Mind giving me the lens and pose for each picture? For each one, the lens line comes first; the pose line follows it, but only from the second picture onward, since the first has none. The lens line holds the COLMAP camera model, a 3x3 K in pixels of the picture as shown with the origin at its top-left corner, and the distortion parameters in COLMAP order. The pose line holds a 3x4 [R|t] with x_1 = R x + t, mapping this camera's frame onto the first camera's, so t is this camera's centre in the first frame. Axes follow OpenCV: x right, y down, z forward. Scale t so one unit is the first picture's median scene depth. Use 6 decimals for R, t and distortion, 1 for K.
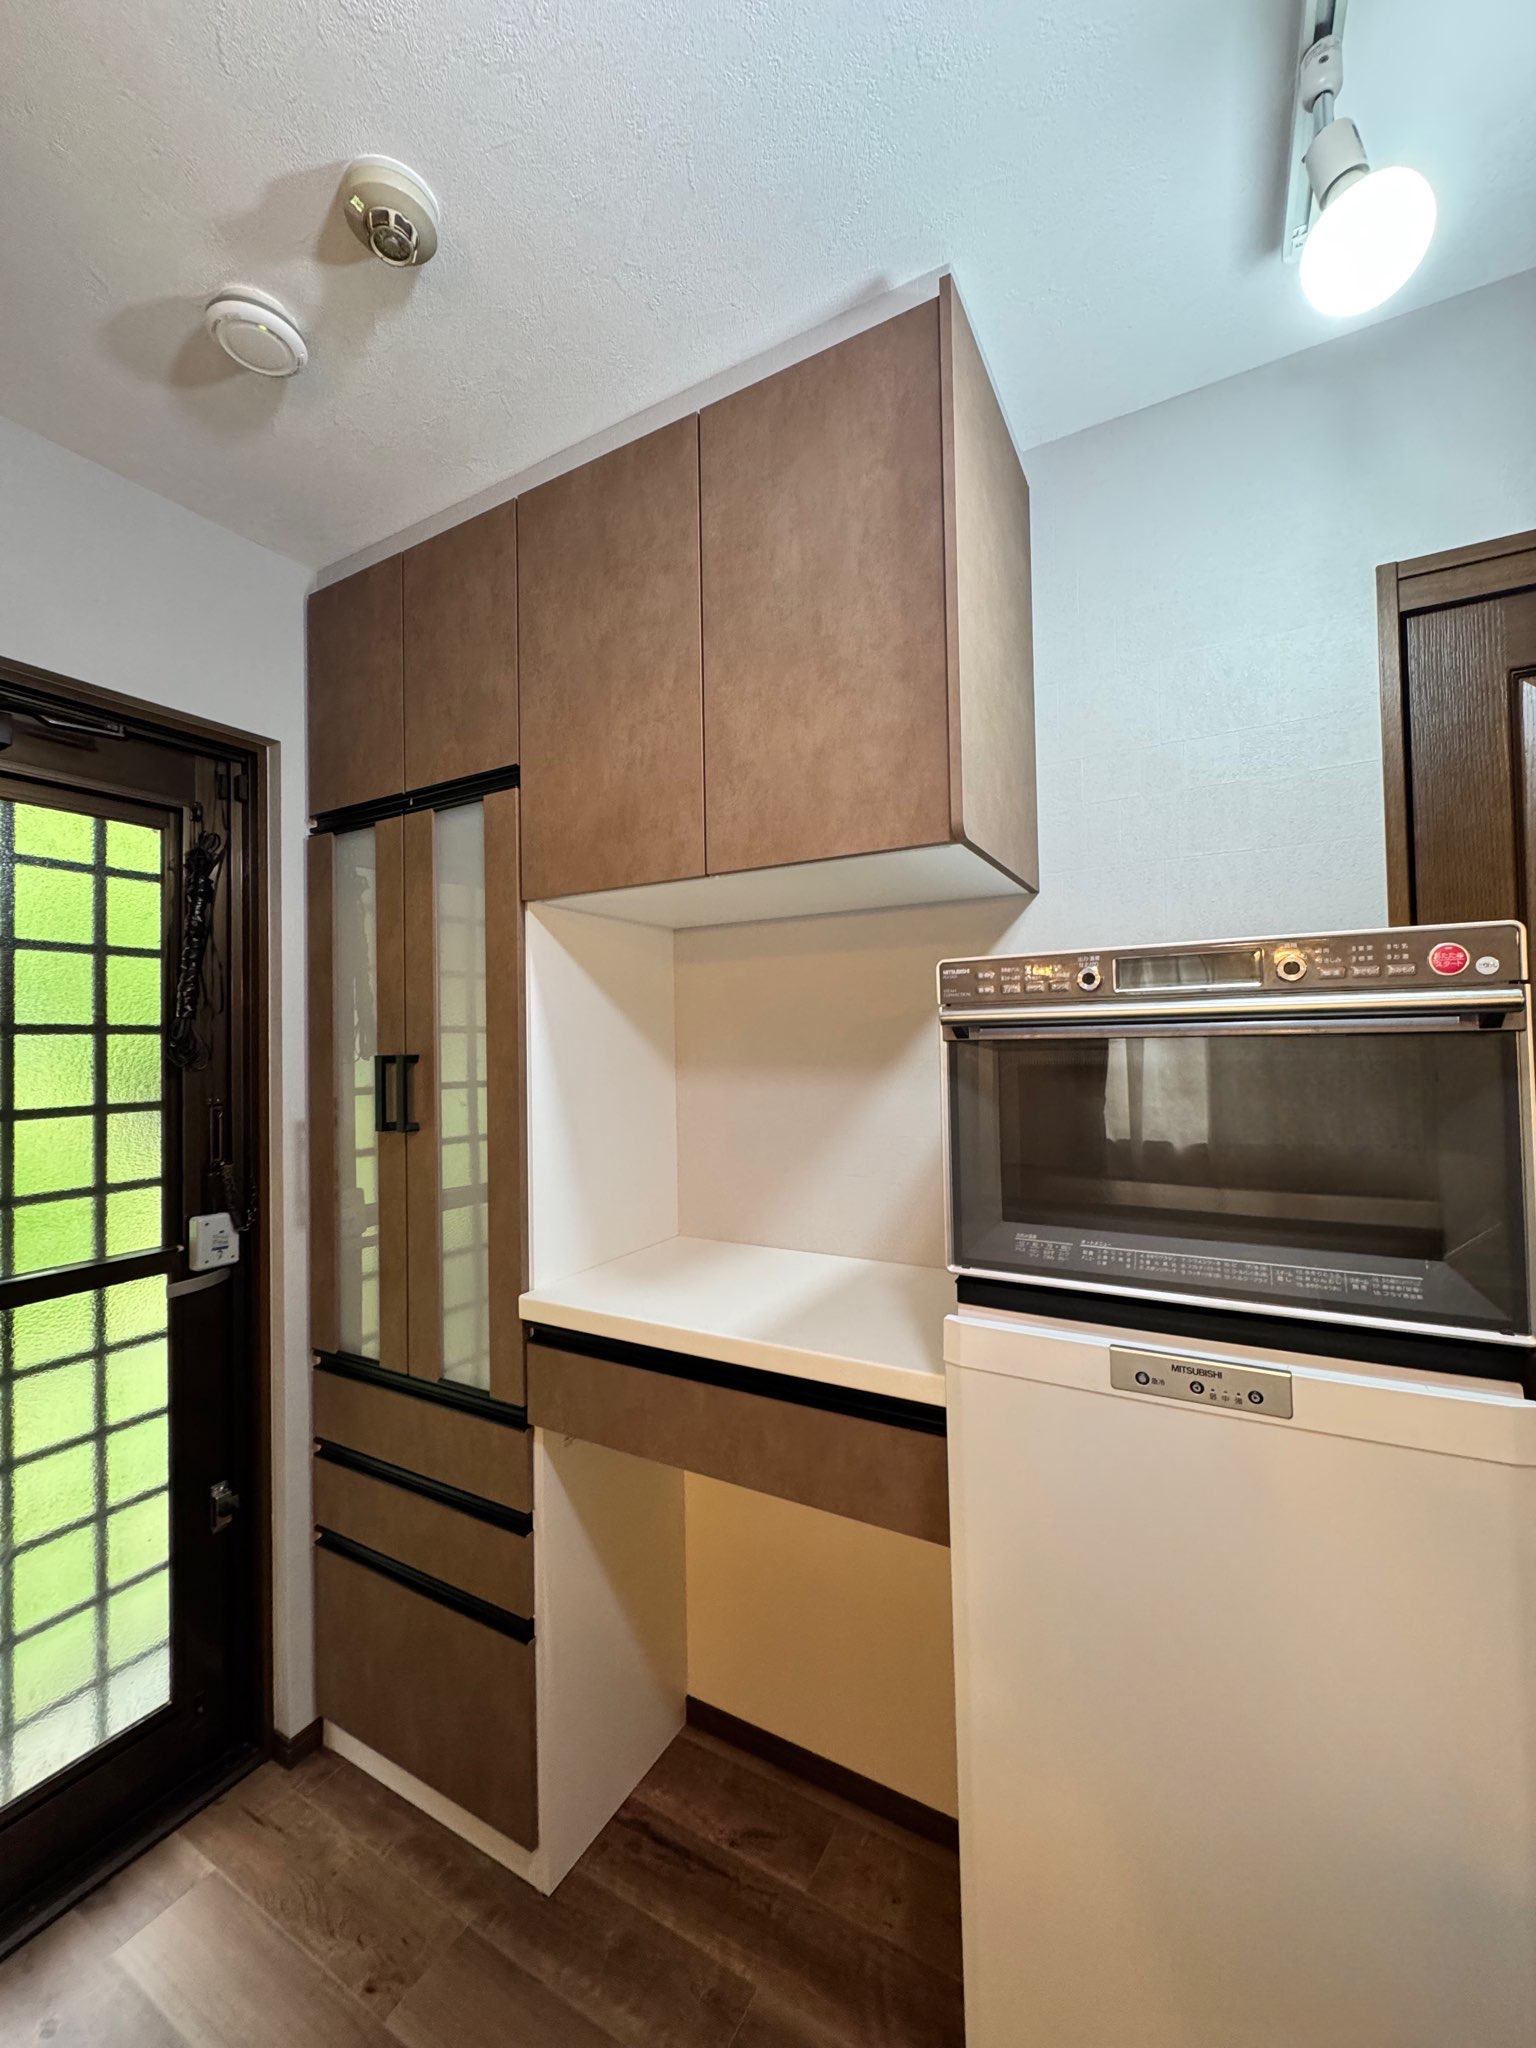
lens RADIAL K [[816.1, 0, 768.0], [0, 816.1, 1024.0], [0, 0, 1]] dist [-0.001449, 0.000281]
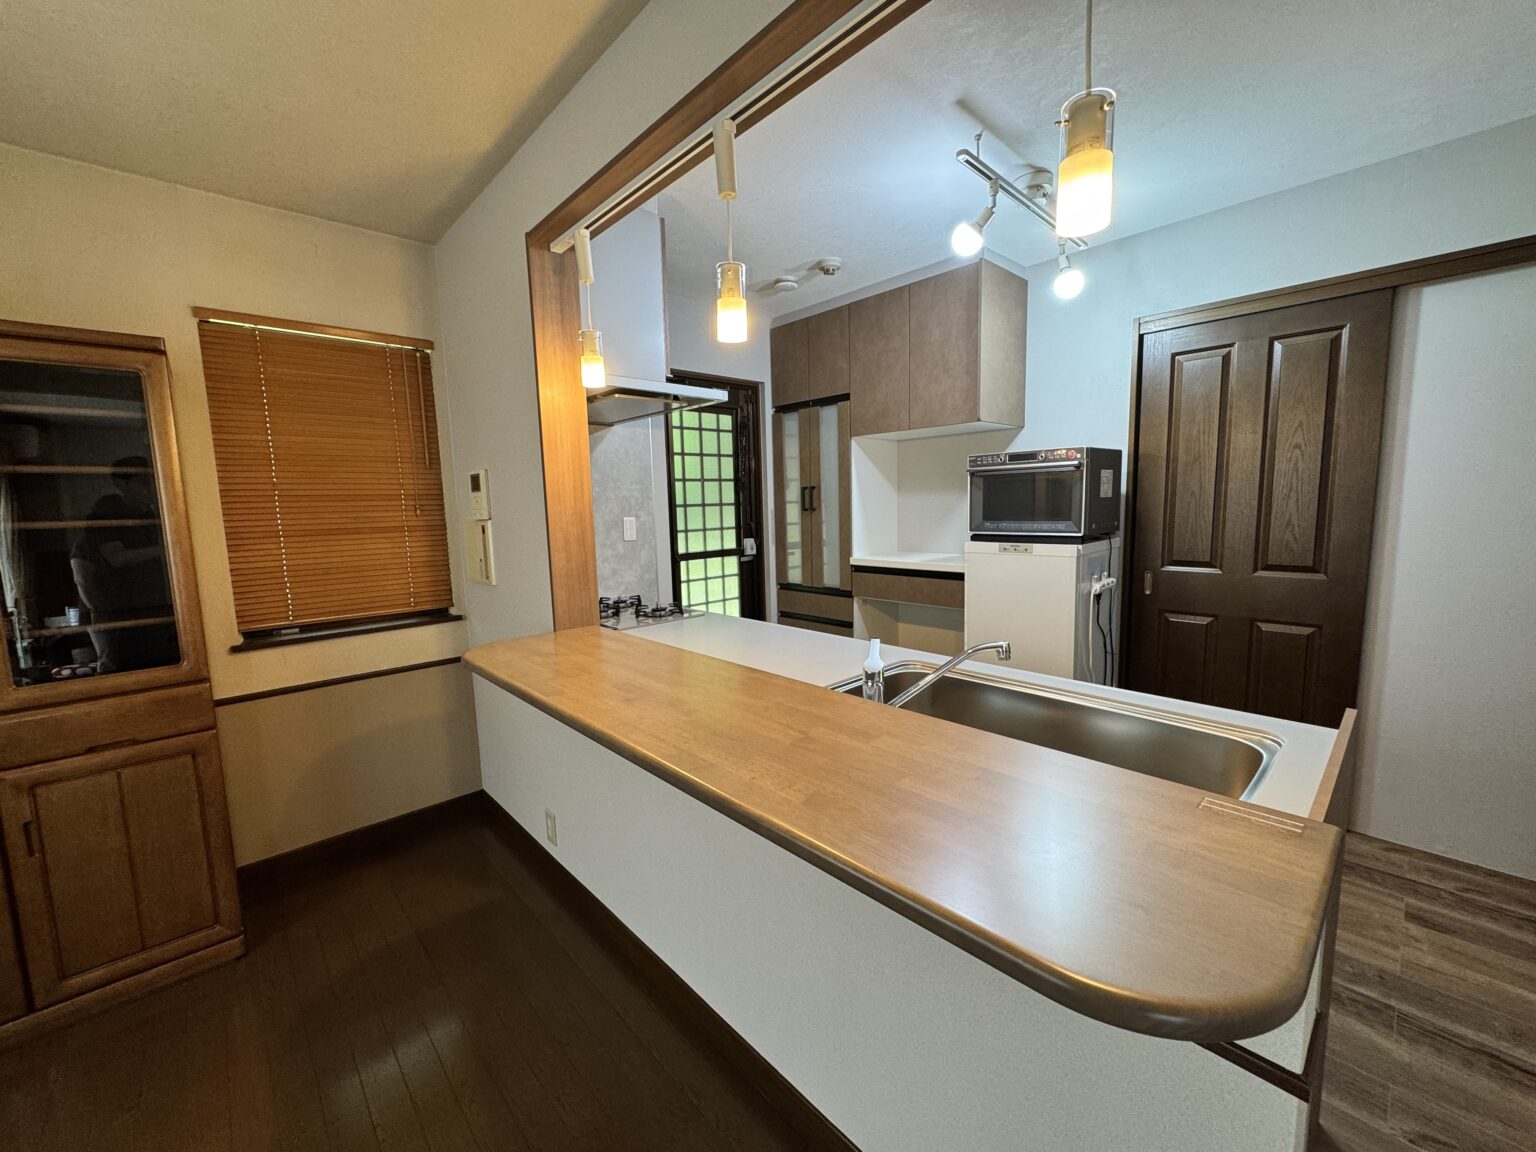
lens RADIAL K [[612.1, 0, 767.3], [0, 612.1, 573.5], [0, 0, 1]] dist [-0.001449, 0.000281]
pose [[0.954871, 0.028276, -0.295673, 0.112189], [0.013963, 0.990084, 0.139778, 0.040472], [0.296694, -0.137598, 0.945008, -1.434284]]
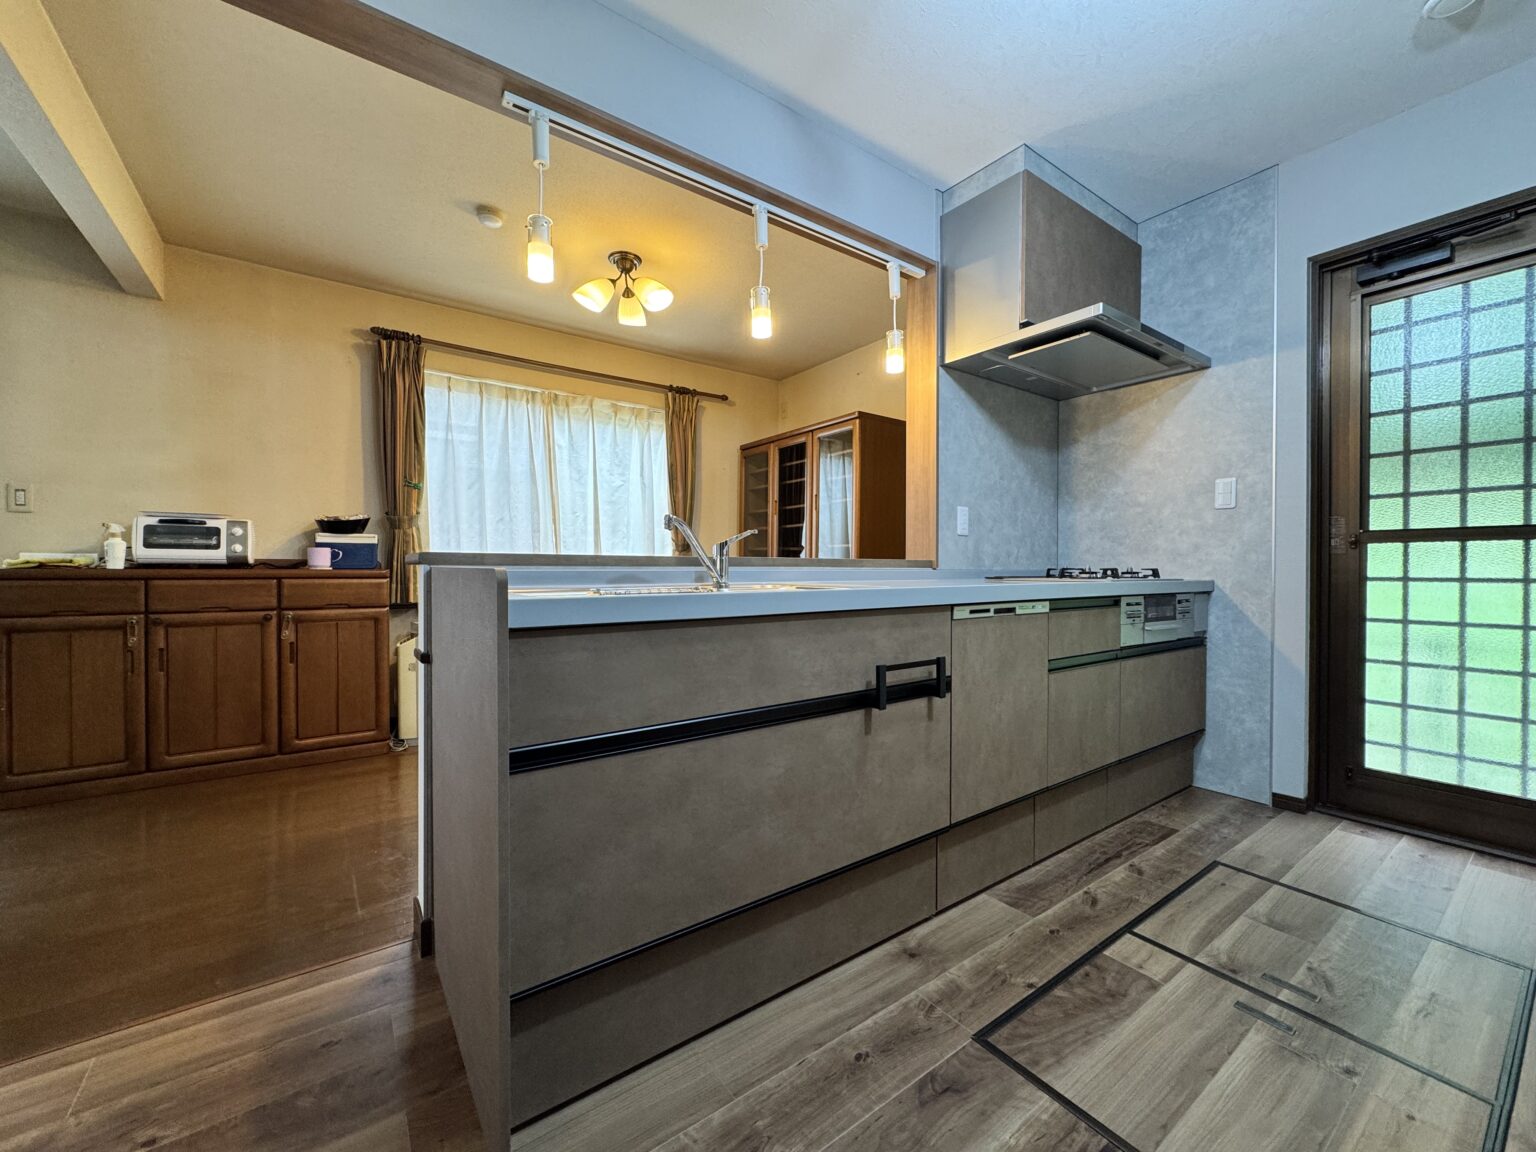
lens RADIAL K [[612.1, 0, 767.3], [0, 612.1, 573.5], [0, 0, 1]] dist [-0.001449, 0.000281]
pose [[-0.416993, 0.025312, -0.908557, 1.152236], [0.021717, 0.999604, 0.017882, 0.372783], [0.908650, -0.012274, -0.417378, 0.189902]]
